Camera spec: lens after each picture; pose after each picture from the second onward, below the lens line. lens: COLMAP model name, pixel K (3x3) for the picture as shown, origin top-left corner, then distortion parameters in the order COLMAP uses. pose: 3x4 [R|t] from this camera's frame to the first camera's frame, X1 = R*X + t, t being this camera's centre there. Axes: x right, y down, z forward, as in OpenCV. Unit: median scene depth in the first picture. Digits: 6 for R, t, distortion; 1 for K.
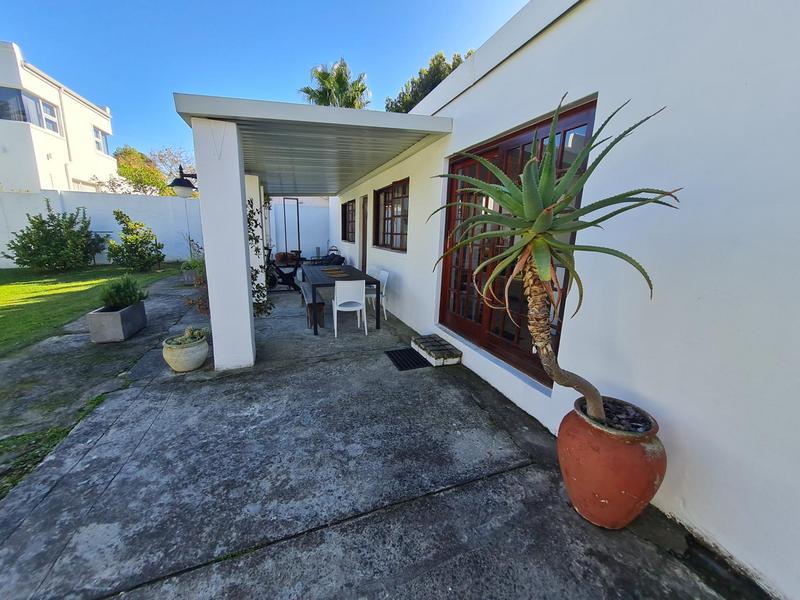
lens RADIAL K [[314.4, 0, 400.2], [0, 314.4, 301.8], [0, 0, 1]] dist [-0.000939, 0.000421]
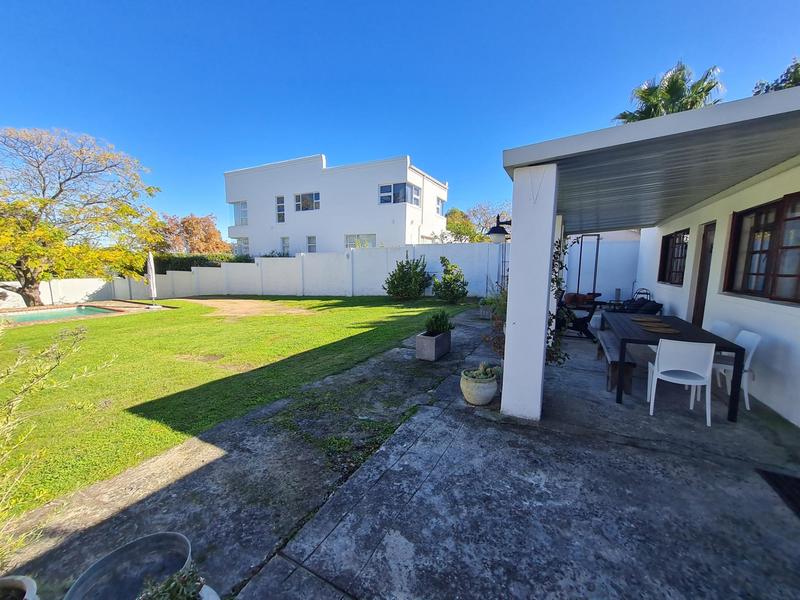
lens RADIAL K [[314.4, 0, 400.2], [0, 314.4, 301.8], [0, 0, 1]] dist [-0.000939, 0.000421]
pose [[0.667737, 0.065985, -0.741467, -0.071660], [-0.152938, 0.986975, -0.049896, -0.021488], [0.728517, 0.146716, 0.669131, 0.048150]]
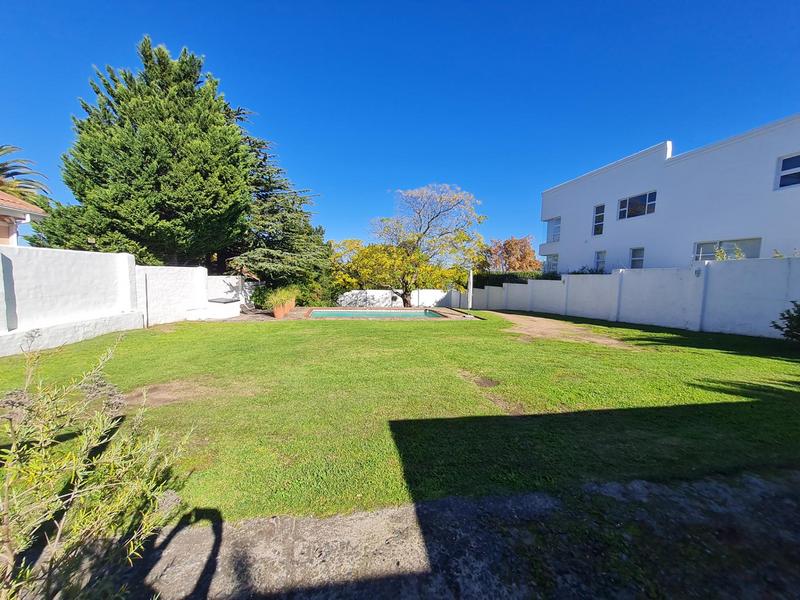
lens RADIAL K [[314.4, 0, 400.2], [0, 314.4, 301.8], [0, 0, 1]] dist [-0.000939, 0.000421]
pose [[-0.181238, 0.046038, -0.982361, -0.275025], [-0.244564, 0.965413, 0.090364, -0.048683], [0.952545, 0.256627, -0.163710, 0.156450]]
